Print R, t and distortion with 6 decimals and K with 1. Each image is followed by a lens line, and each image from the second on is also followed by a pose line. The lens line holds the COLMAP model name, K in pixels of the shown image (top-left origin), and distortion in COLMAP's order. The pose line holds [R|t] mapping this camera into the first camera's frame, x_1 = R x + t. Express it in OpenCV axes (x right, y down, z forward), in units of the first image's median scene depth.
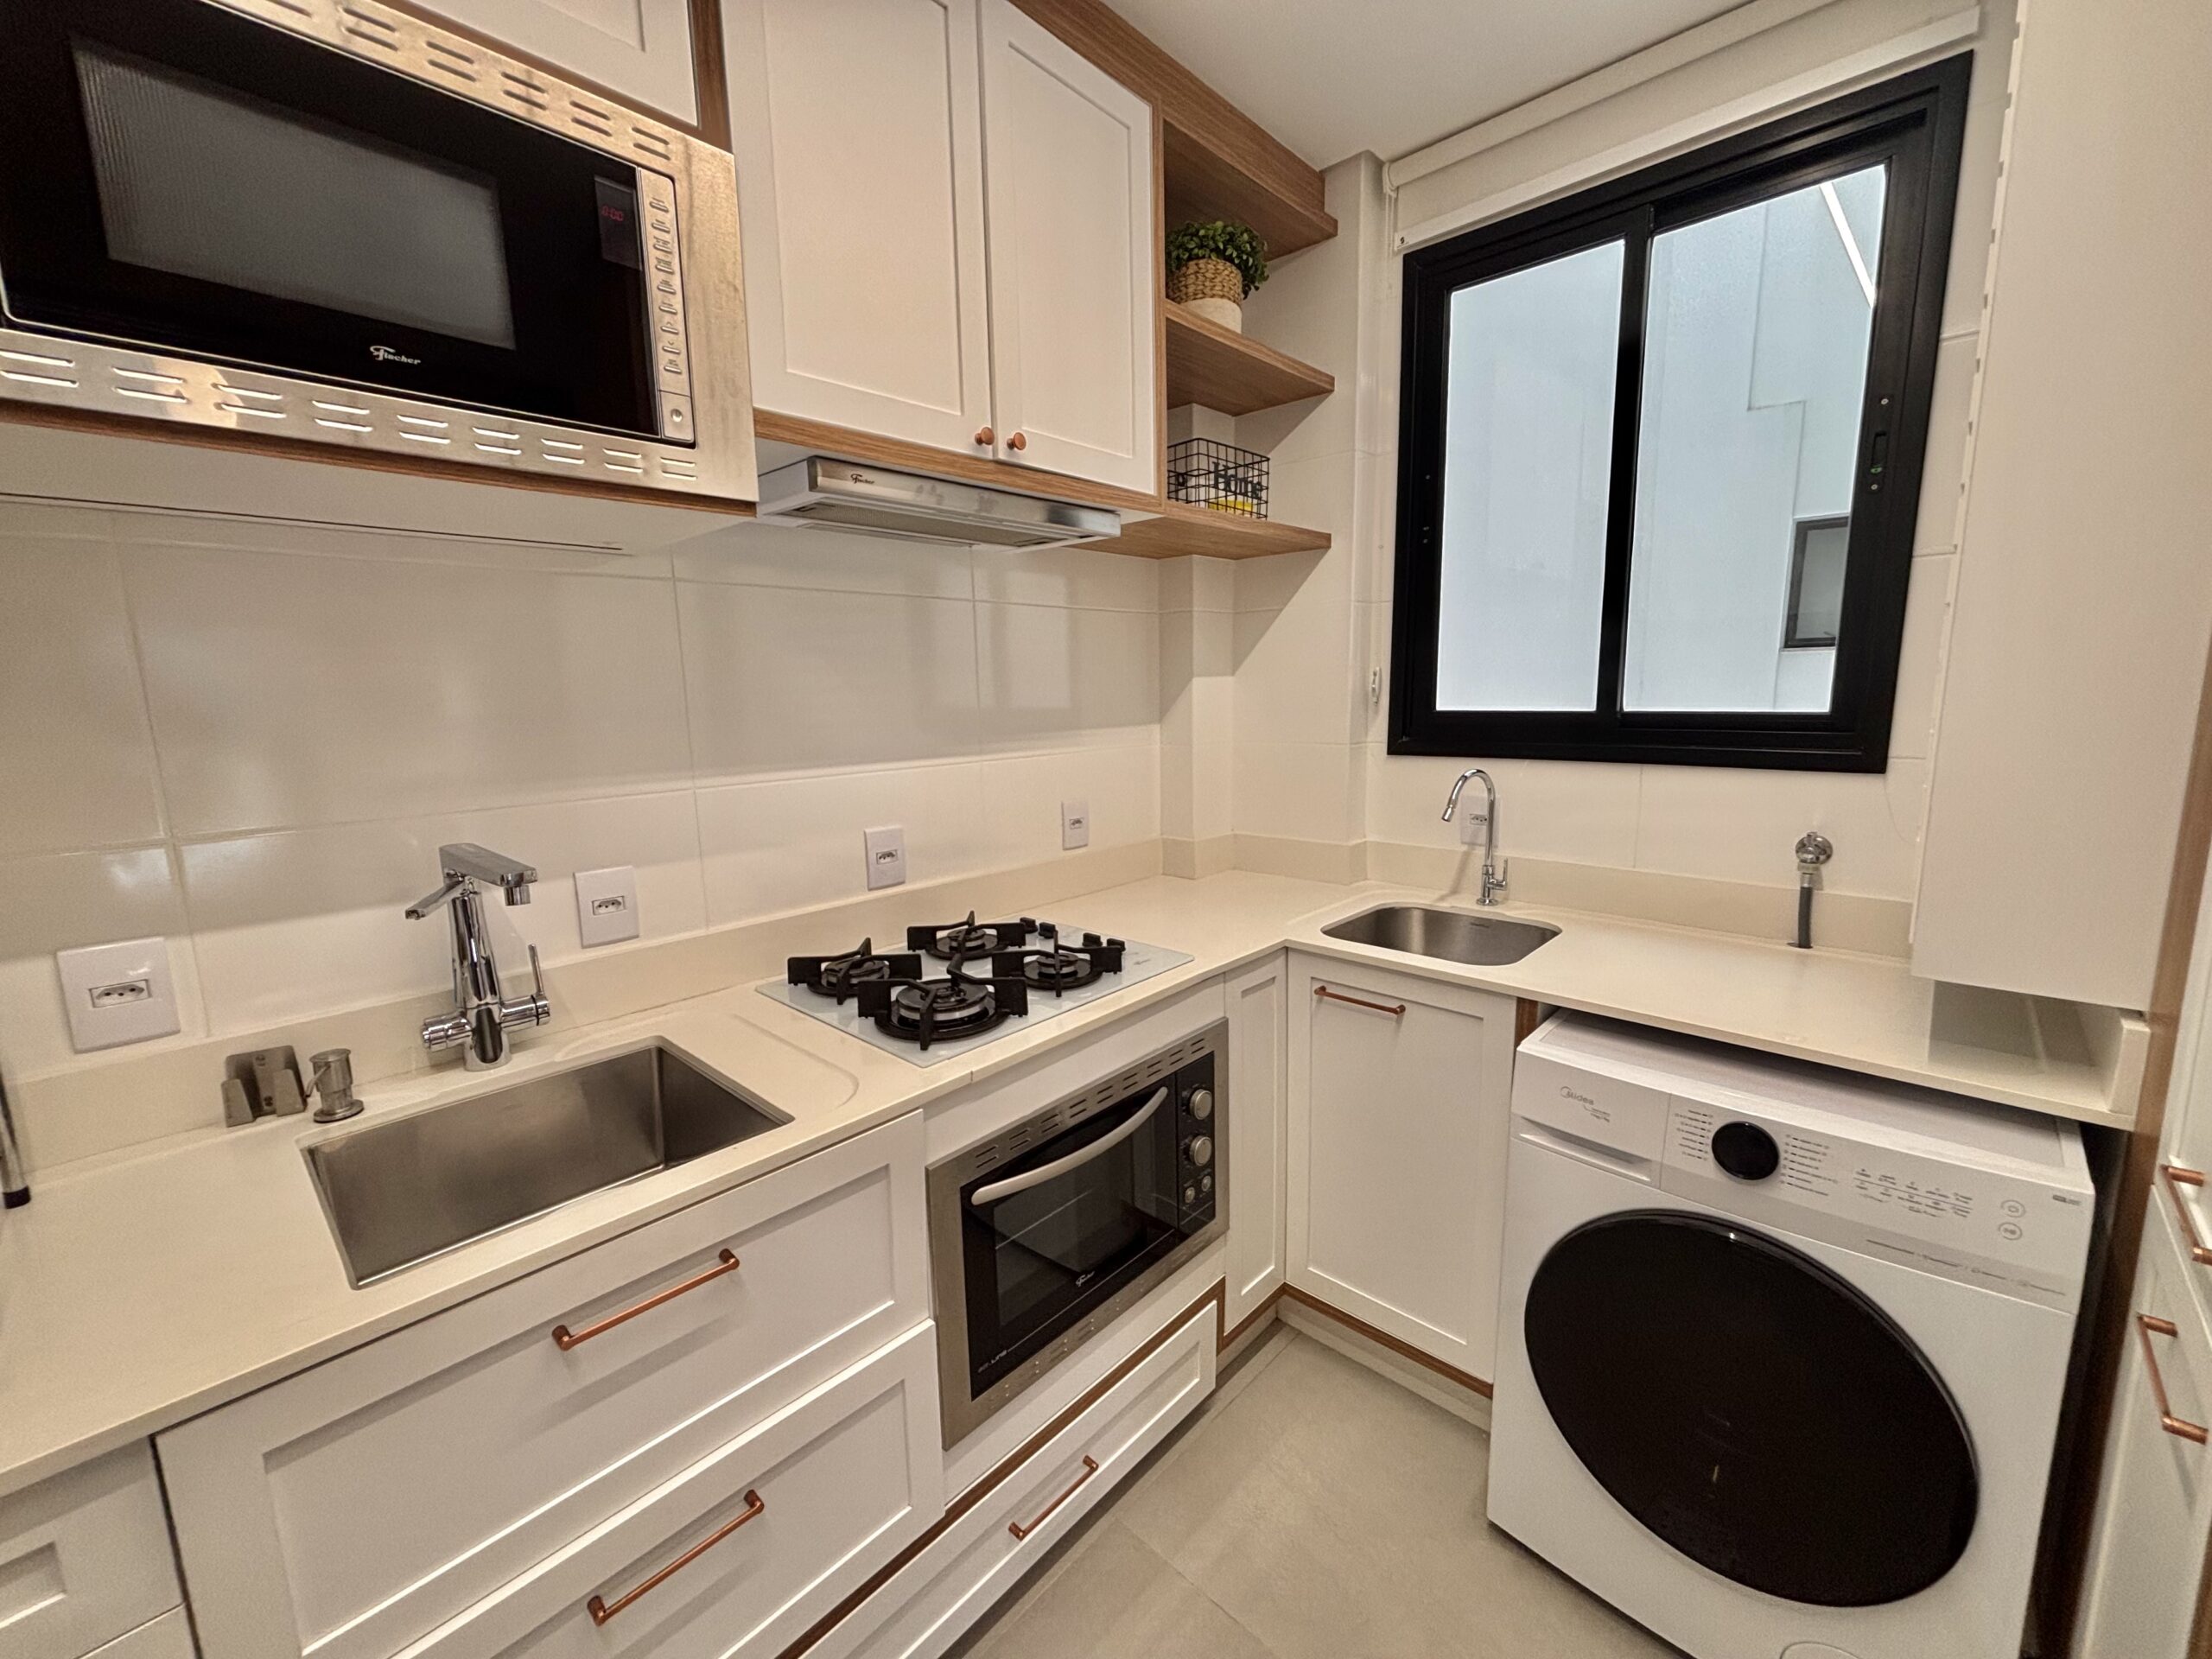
lens RADIAL K [[899.0, 0, 1101.1], [0, 899.0, 825.6], [0, 0, 1]] dist [0.004105, -0.000140]
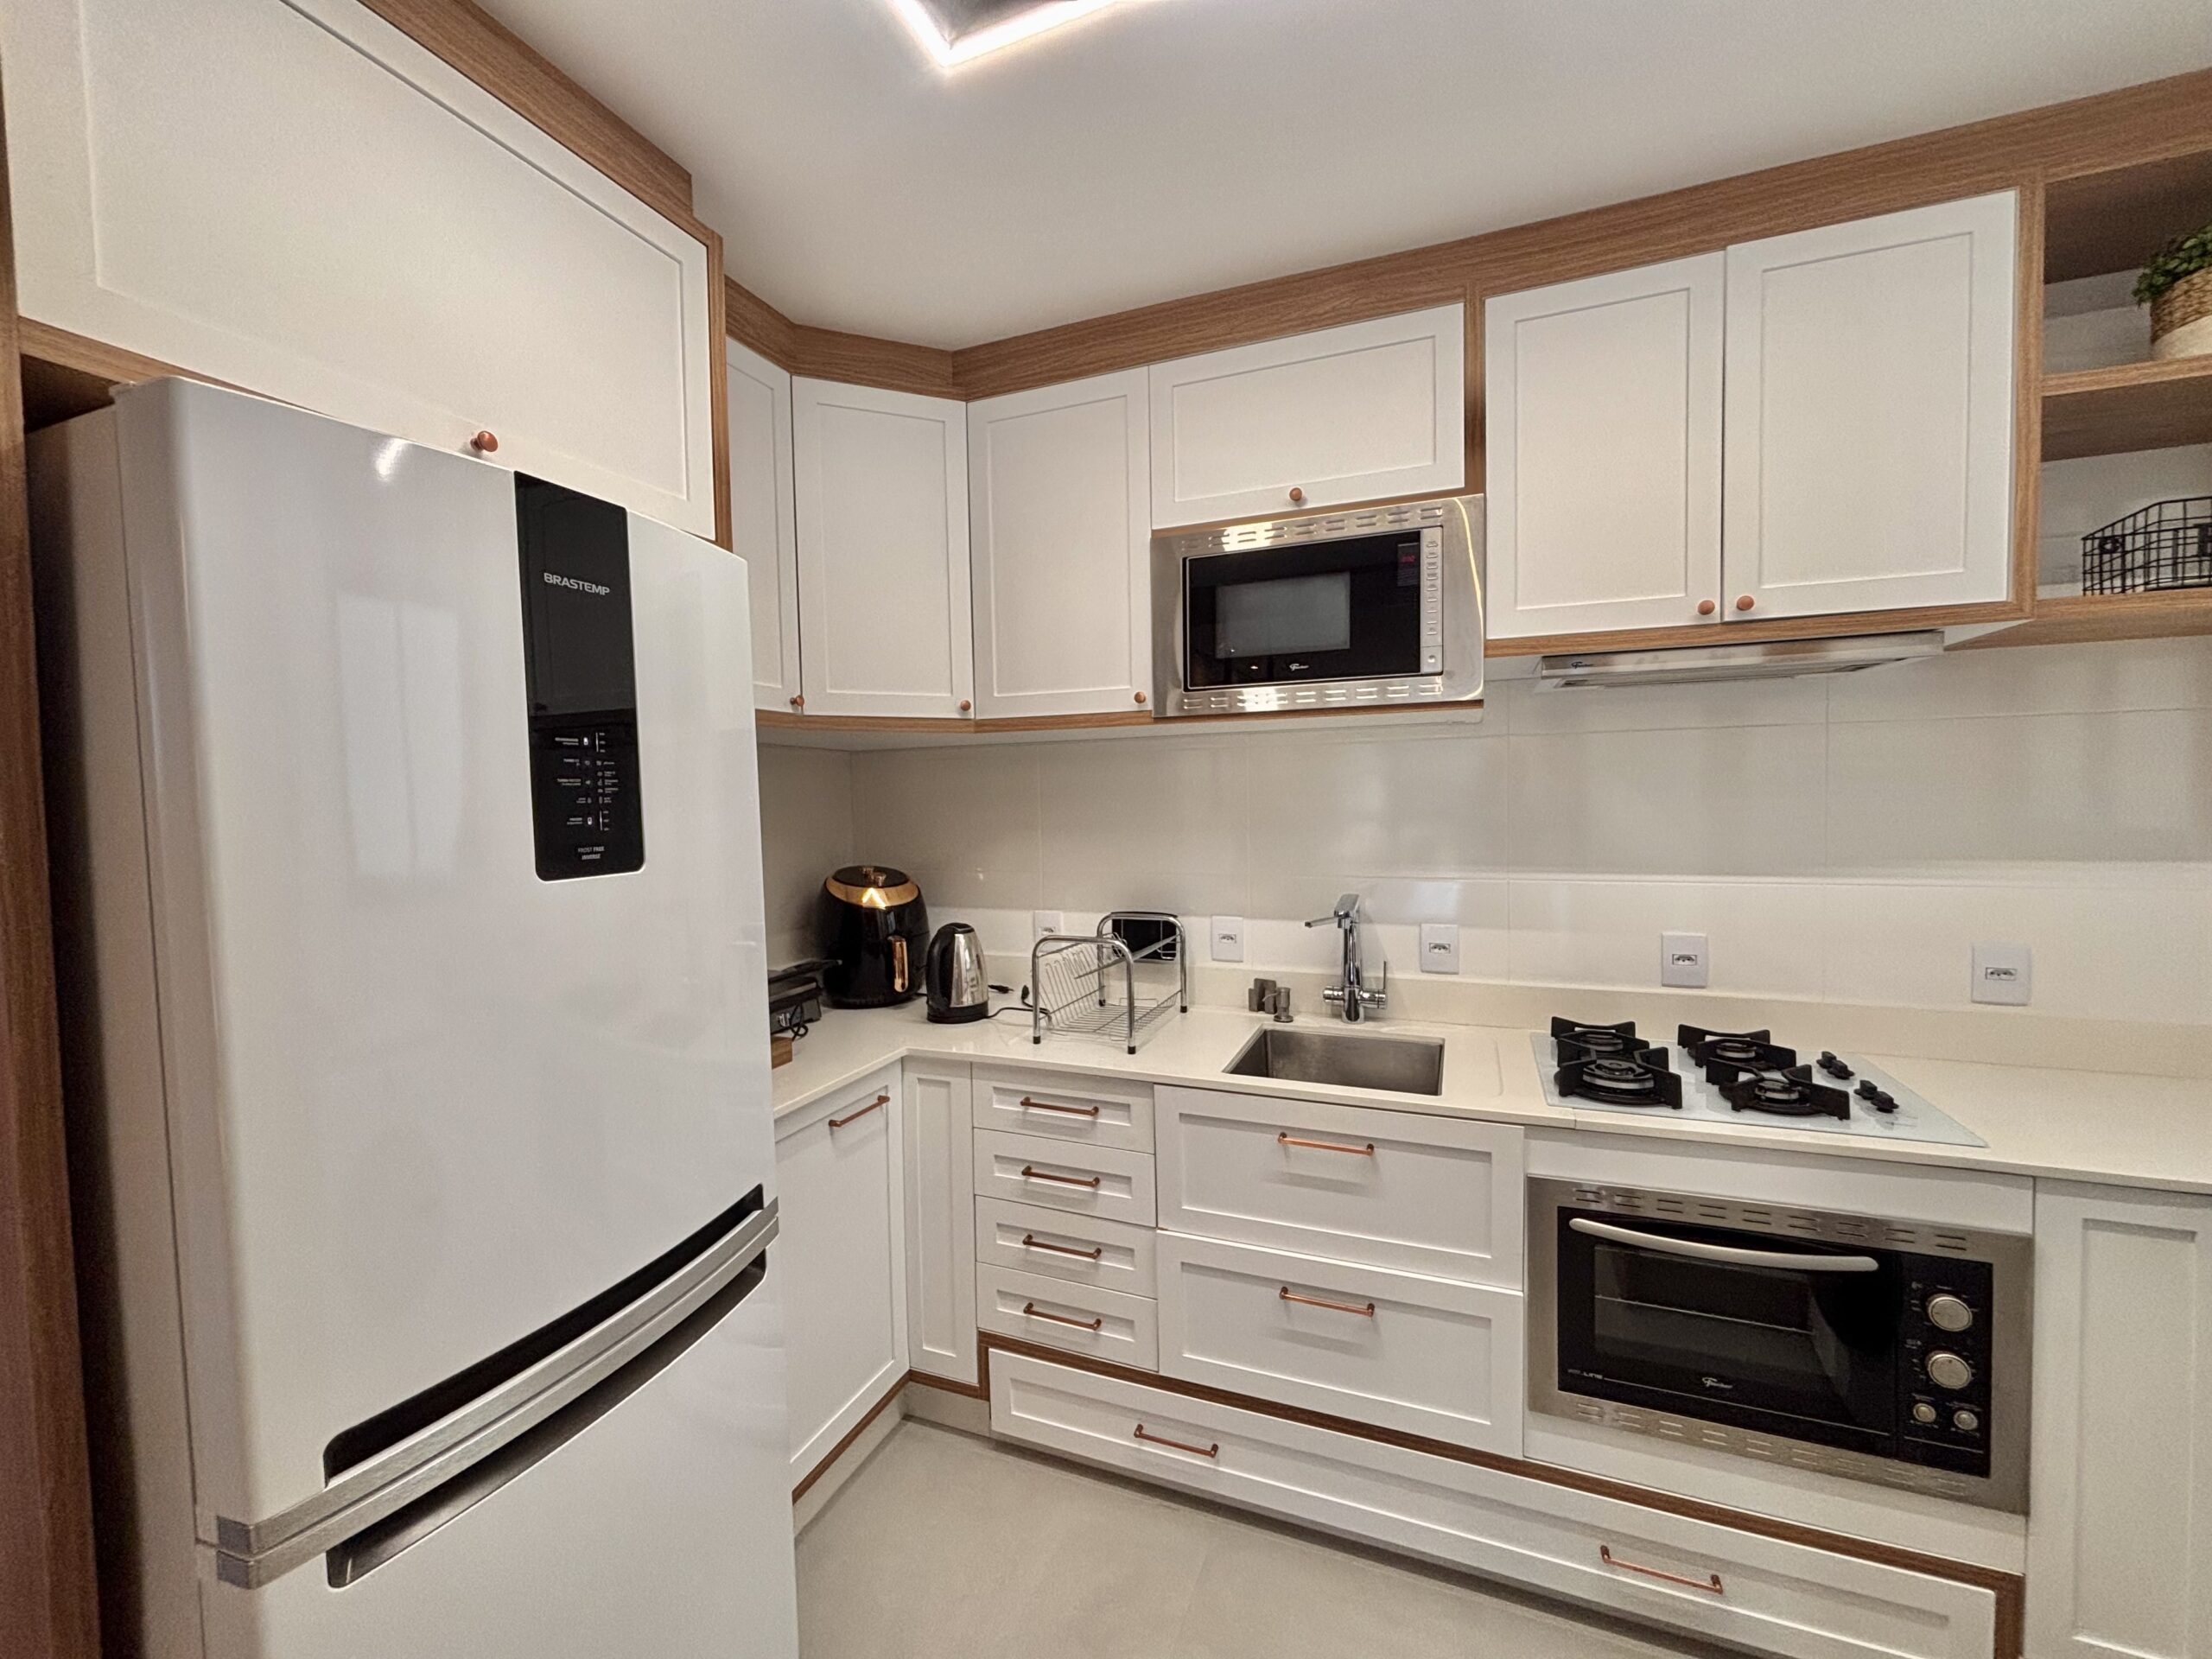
lens RADIAL K [[899.0, 0, 1101.1], [0, 899.0, 825.6], [0, 0, 1]] dist [0.004105, -0.000140]
pose [[0.358400, 0.049276, -0.932267, 0.712499], [-0.133286, 0.991077, 0.001144, -0.047053], [0.924005, 0.123848, 0.361770, -0.122527]]
